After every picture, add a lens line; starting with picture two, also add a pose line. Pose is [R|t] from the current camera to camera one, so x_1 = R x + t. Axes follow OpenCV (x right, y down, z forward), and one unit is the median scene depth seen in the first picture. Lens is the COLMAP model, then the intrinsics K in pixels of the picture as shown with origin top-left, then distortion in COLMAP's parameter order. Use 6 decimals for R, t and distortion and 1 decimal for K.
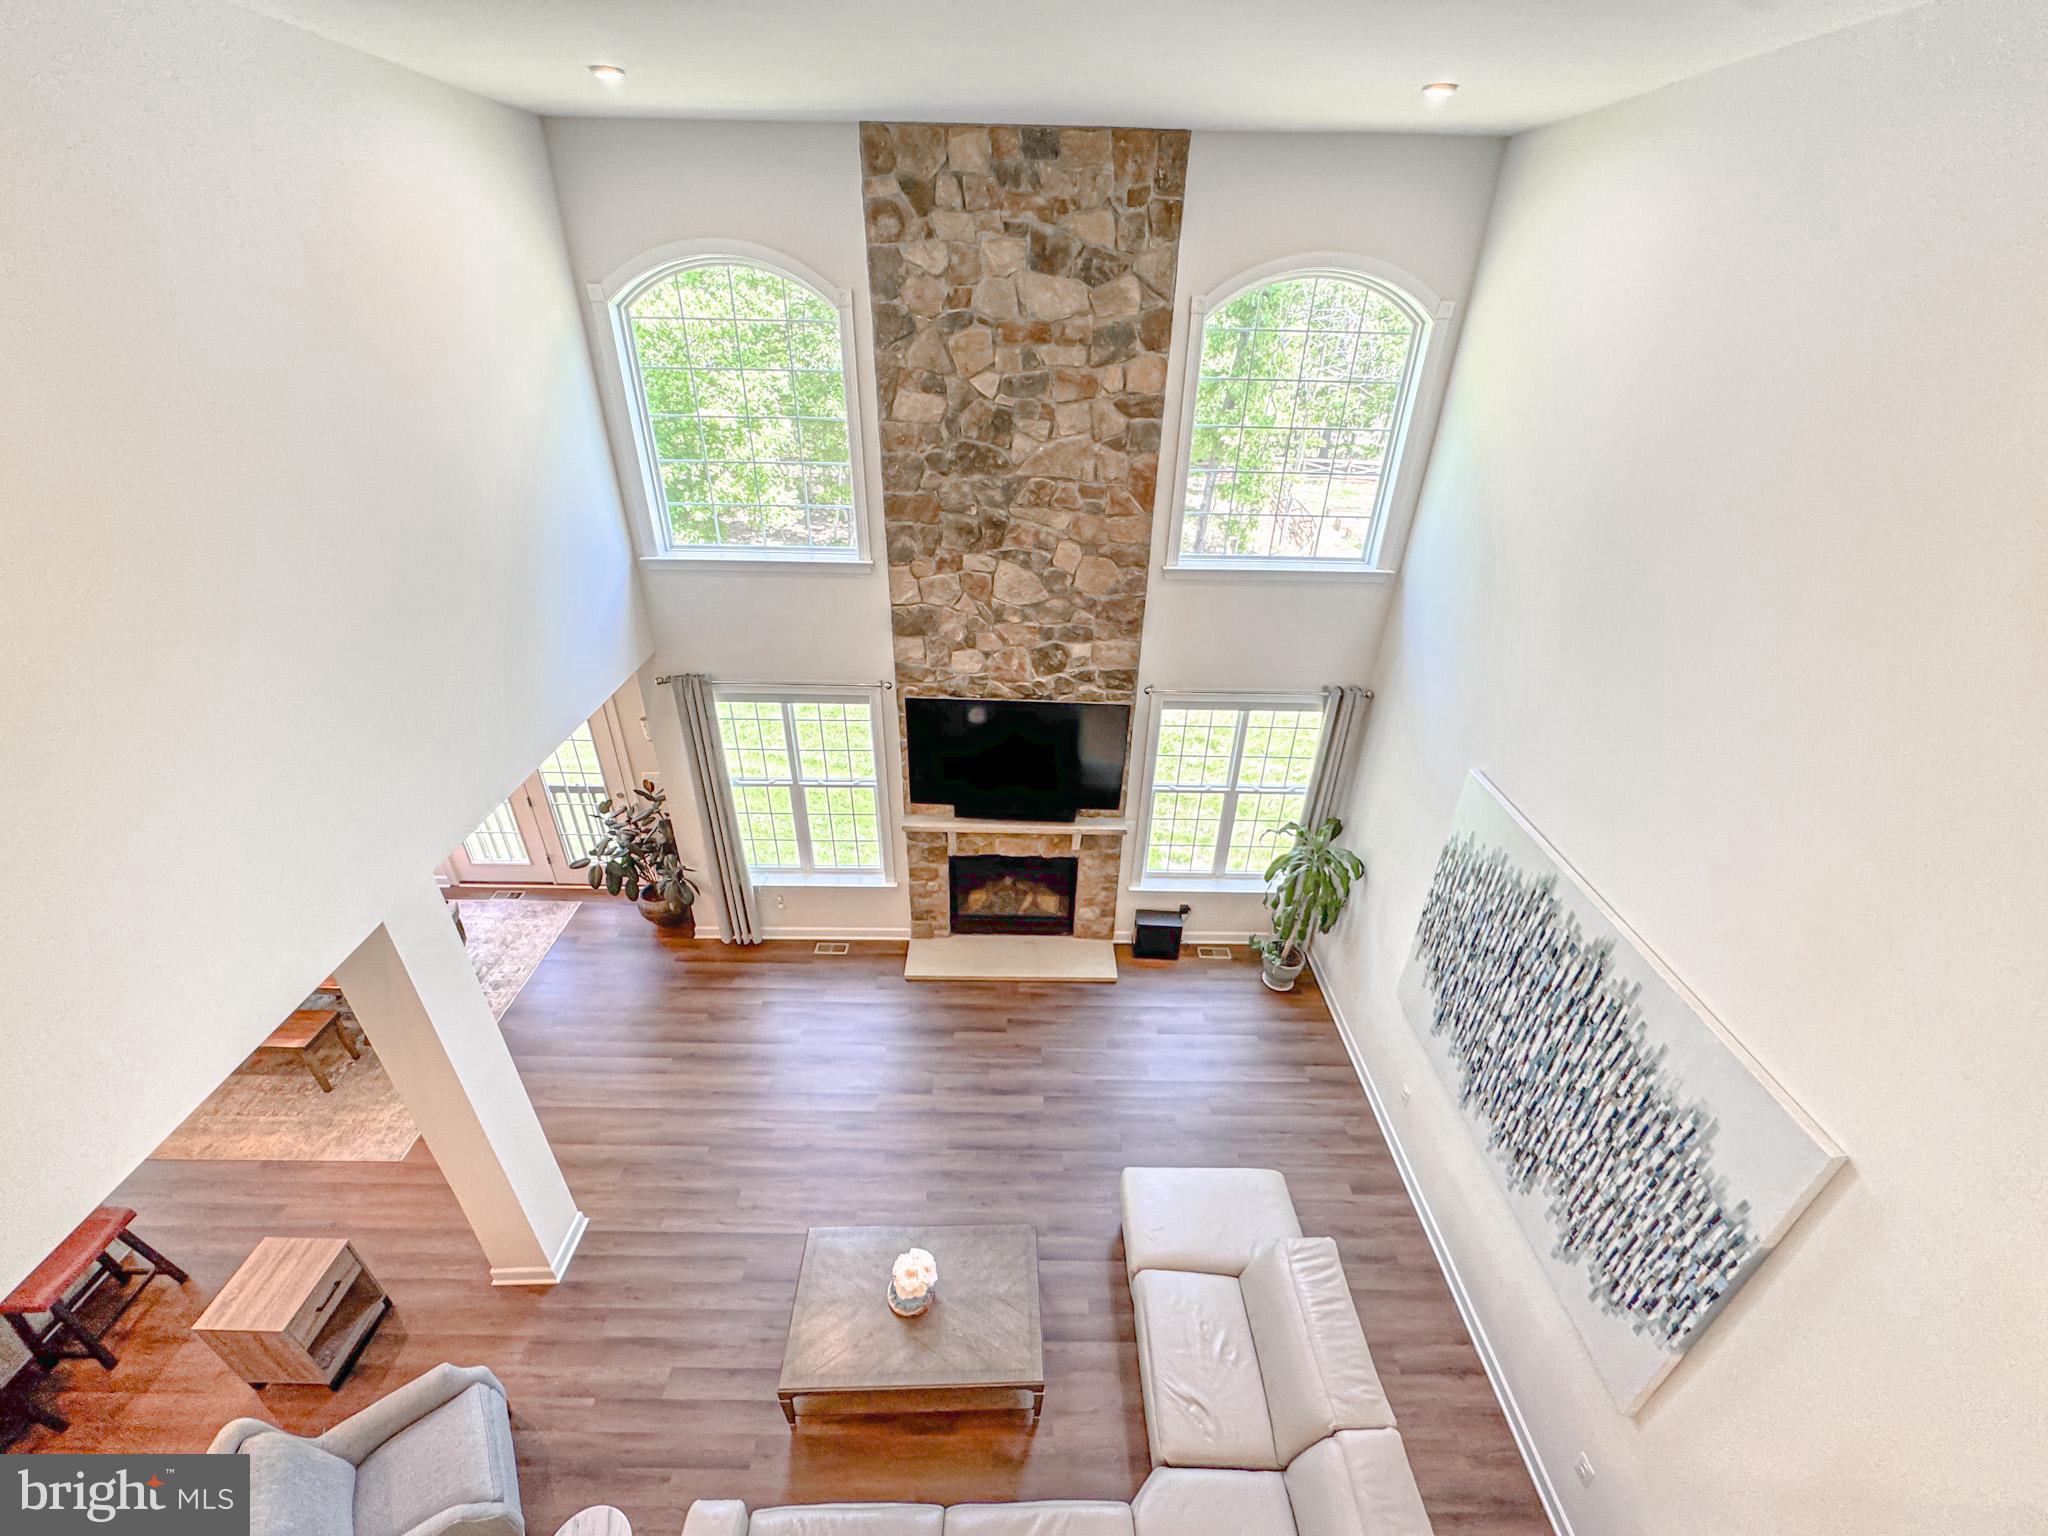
lens RADIAL K [[814.7, 0, 1024.0], [0, 814.7, 768.0], [0, 0, 1]] dist [-0.003603, -0.000141]
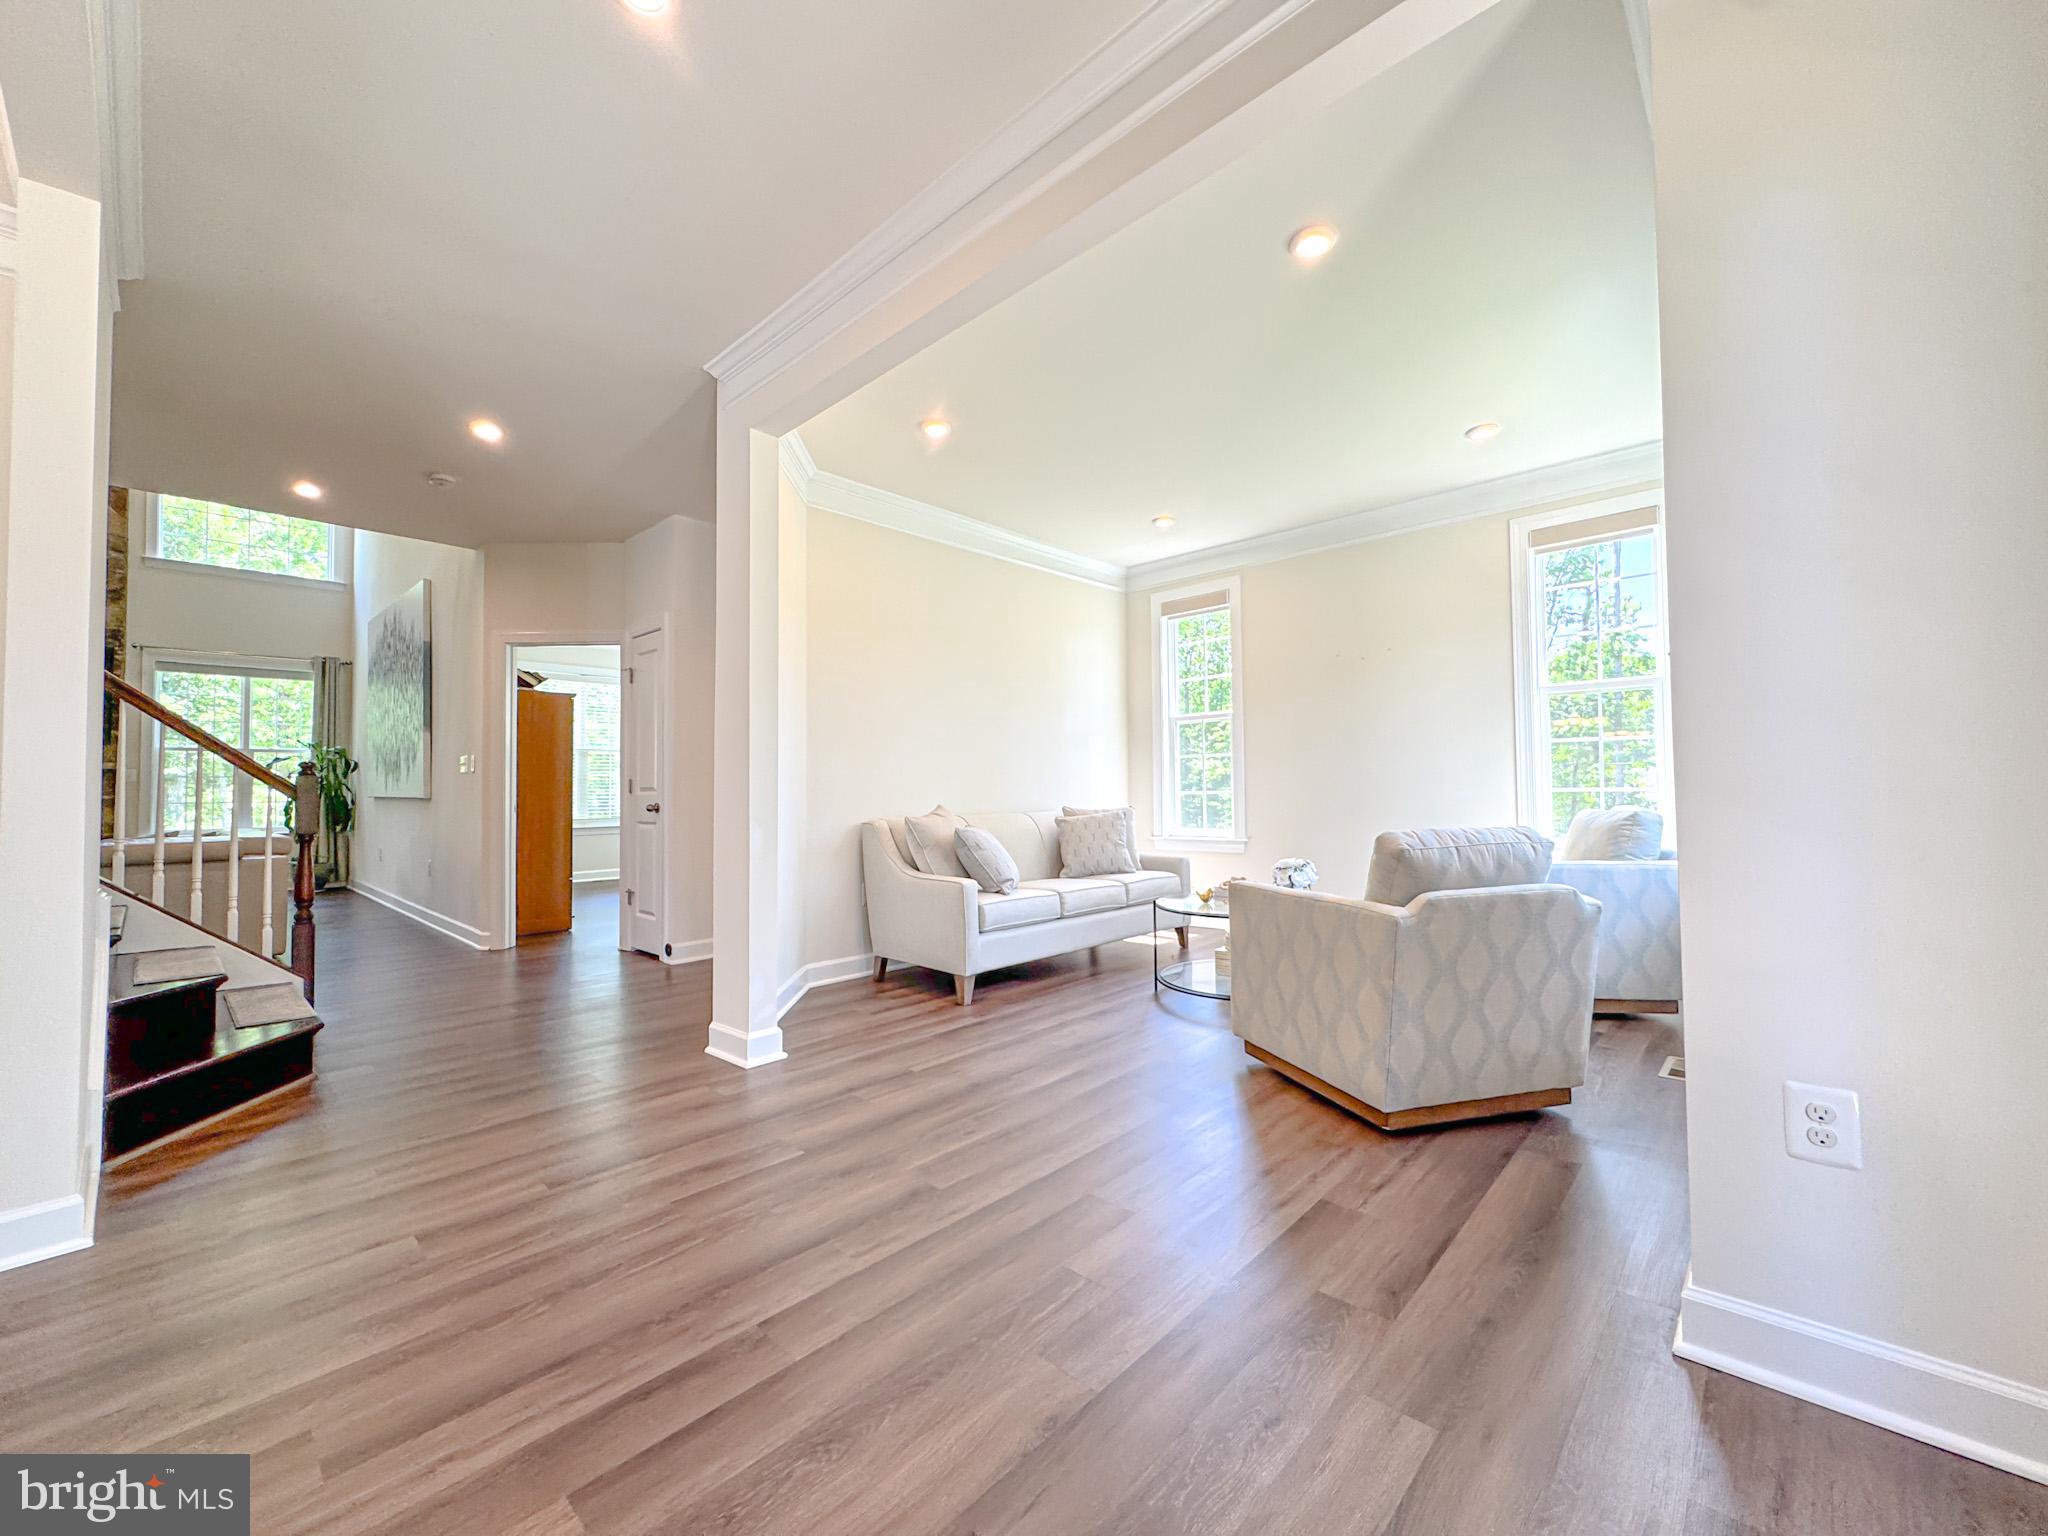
lens RADIAL K [[817.7, 0, 1022.1], [0, 817.7, 768.1], [0, 0, 1]] dist [-0.003960, 0.000131]
pose [[0.691355, -0.001614, 0.722513, 0.216156], [0.378823, 0.852334, -0.360583, 1.238285], [-0.615241, 0.522995, 0.589877, -0.639711]]
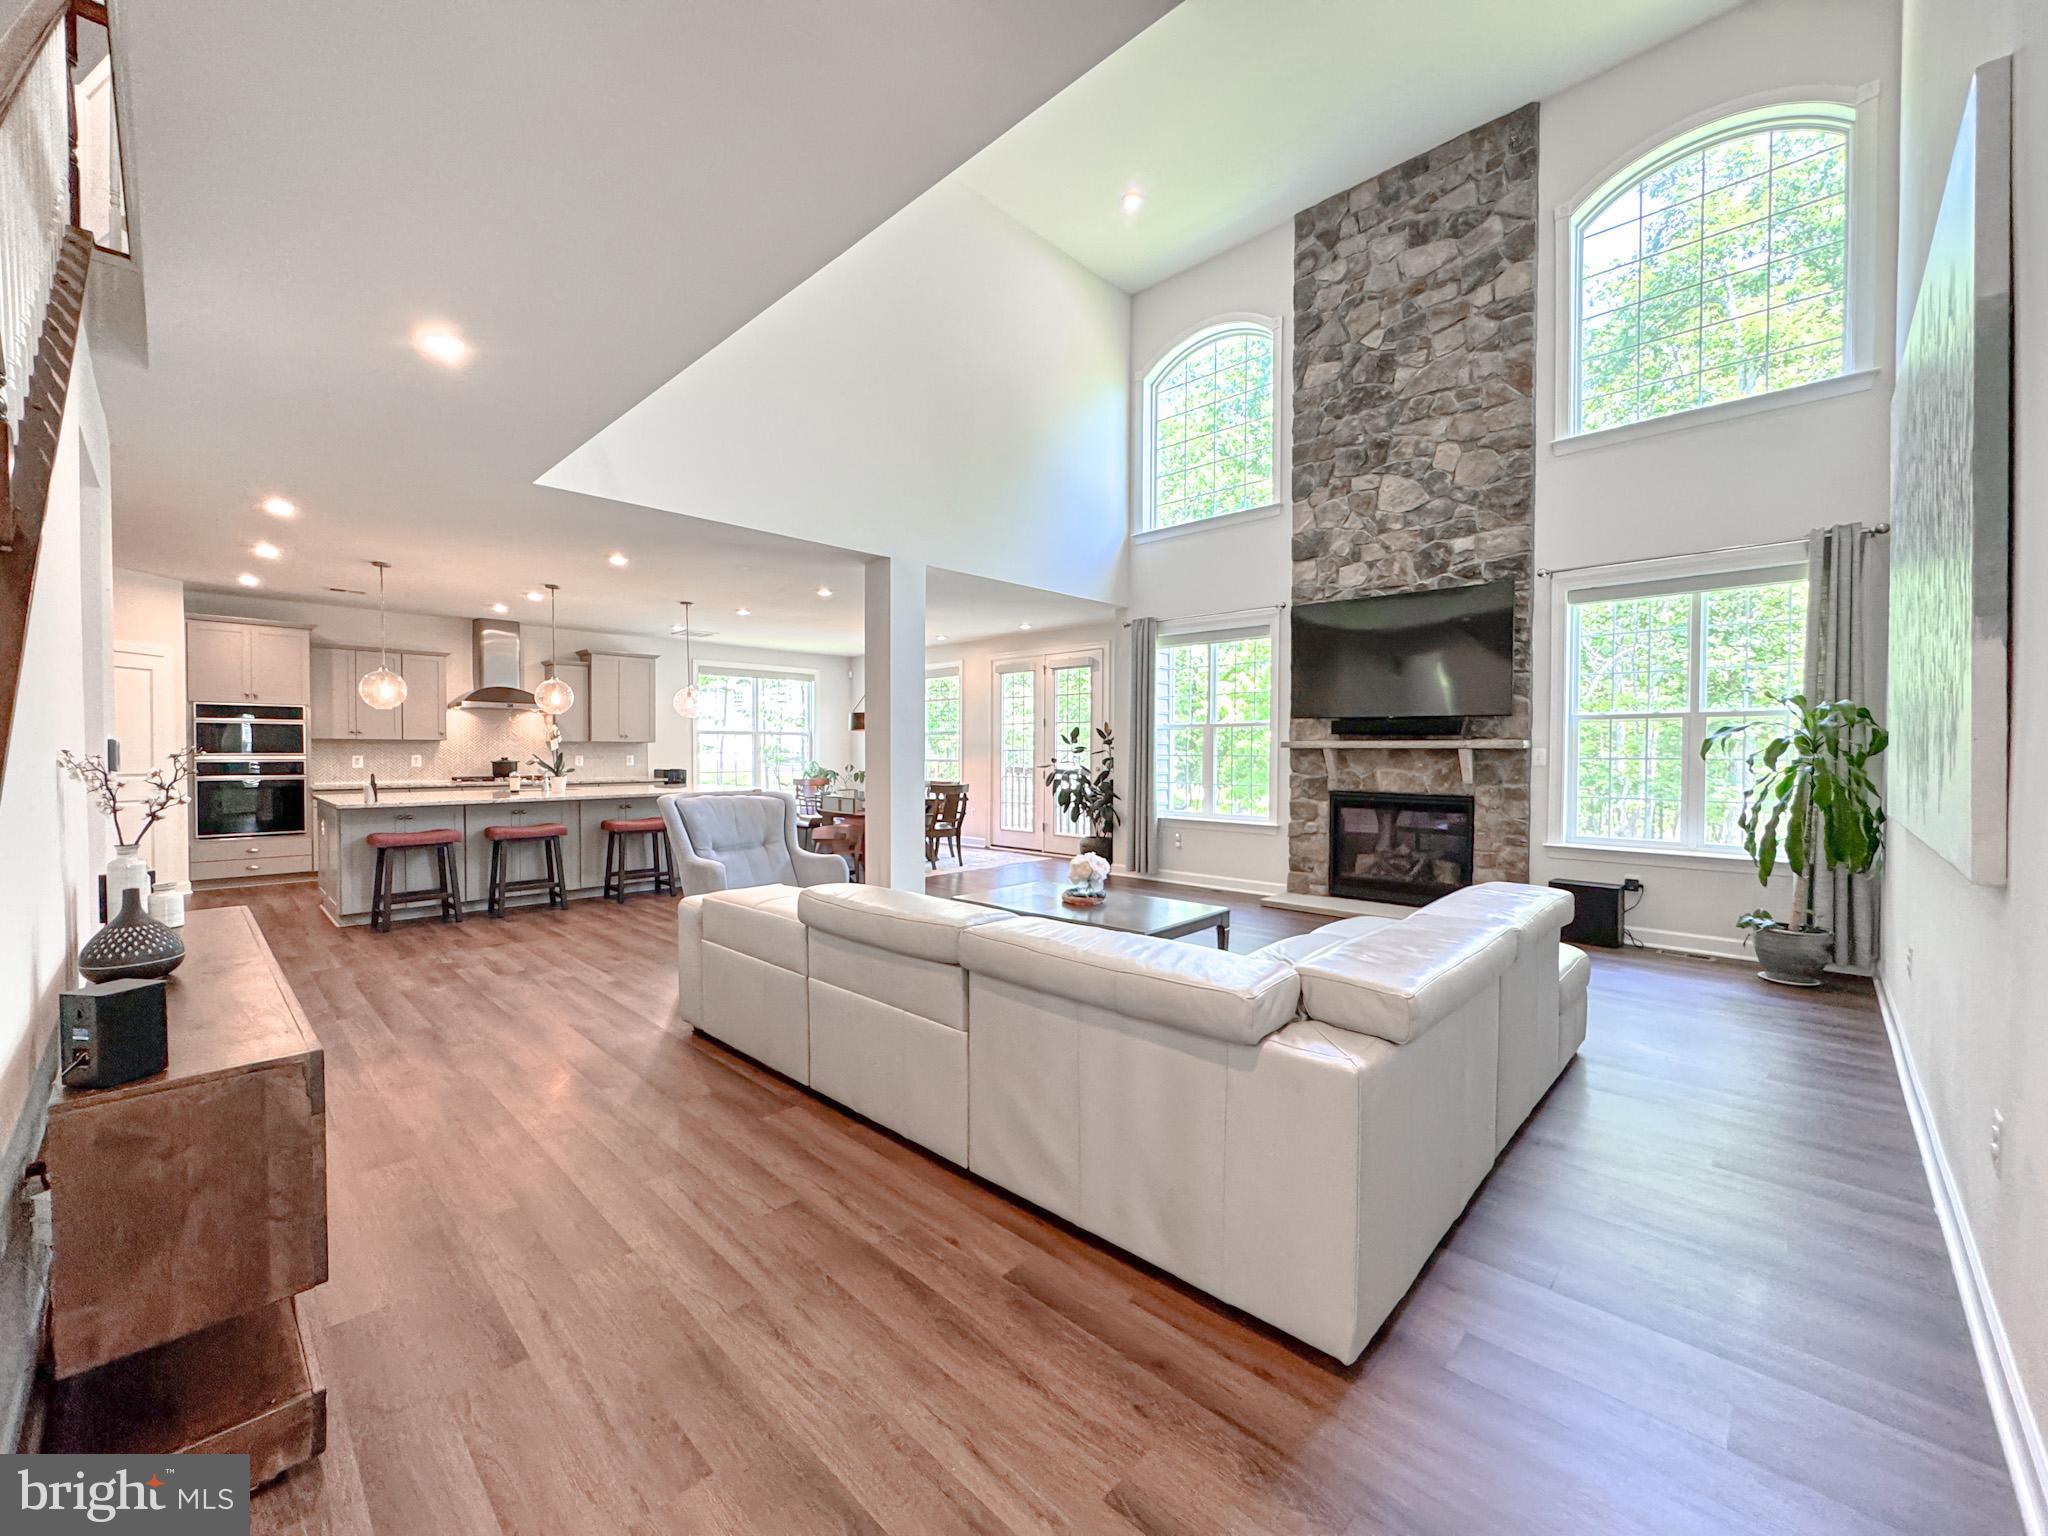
lens RADIAL K [[817.7, 0, 1022.1], [0, 817.7, 768.1], [0, 0, 1]] dist [-0.003960, 0.000131]
pose [[0.716271, -0.001991, -0.697819, 0.425899], [-0.339357, 0.872789, -0.350821, 0.712931], [0.609747, 0.488093, 0.624478, 0.174707]]
